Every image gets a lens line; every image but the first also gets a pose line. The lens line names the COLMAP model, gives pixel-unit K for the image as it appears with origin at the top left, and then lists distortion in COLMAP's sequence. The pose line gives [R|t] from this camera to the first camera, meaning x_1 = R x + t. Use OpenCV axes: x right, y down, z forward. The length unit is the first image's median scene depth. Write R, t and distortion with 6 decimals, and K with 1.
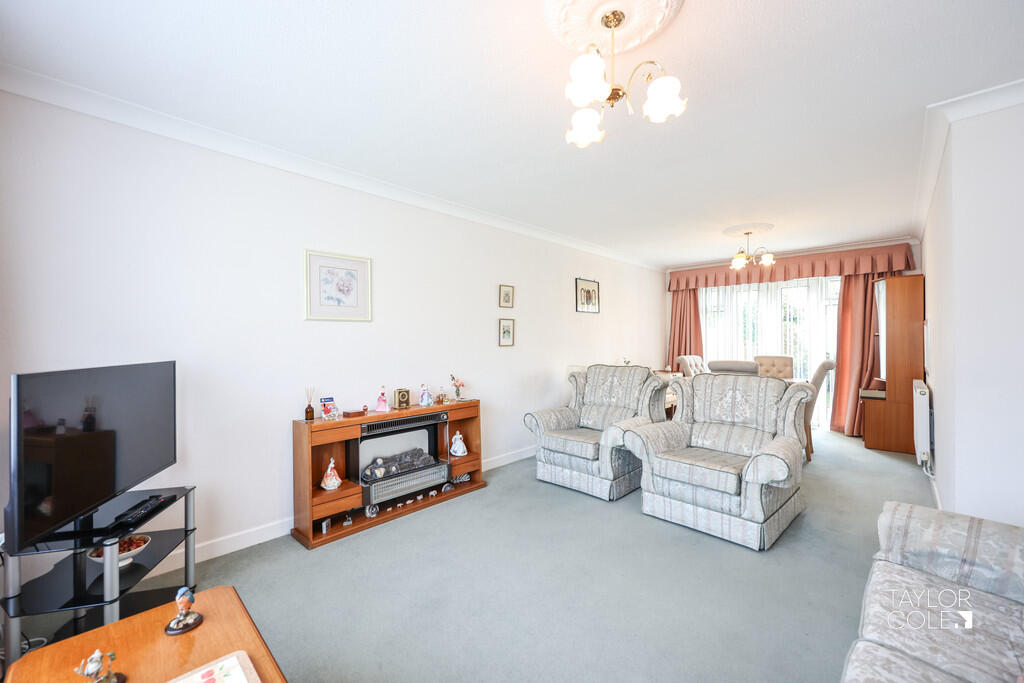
lens RADIAL K [[409.2, 0, 506.7], [0, 409.2, 341.4], [0, 0, 1]] dist [-0.001311, -0.000134]
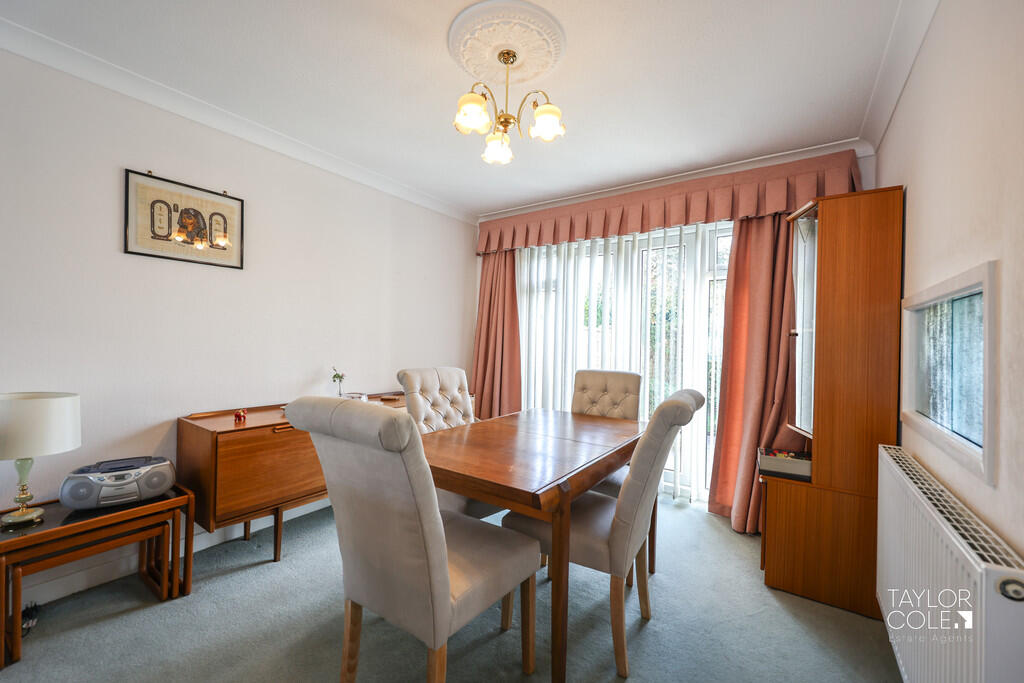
lens RADIAL K [[409.2, 0, 506.7], [0, 409.2, 341.4], [0, 0, 1]] dist [-0.001311, -0.000134]
pose [[0.988692, 0.028066, 0.147312, 0.475550], [-0.028110, 0.999603, -0.001785, 0.003482], [-0.147304, -0.002376, 0.989088, 0.544294]]
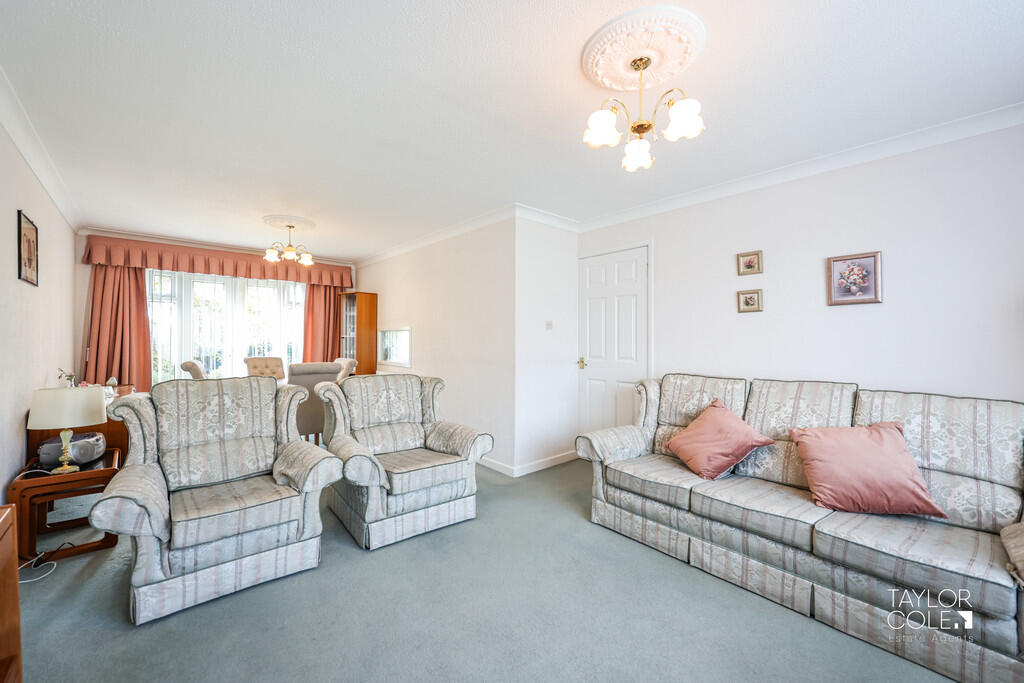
lens RADIAL K [[409.2, 0, 506.7], [0, 409.2, 341.4], [0, 0, 1]] dist [-0.001311, -0.000134]
pose [[0.077605, 0.006314, 0.996964, -0.268865], [-0.007154, 0.999958, -0.005776, 0.000529], [-0.996959, -0.006684, 0.077647, 0.379719]]
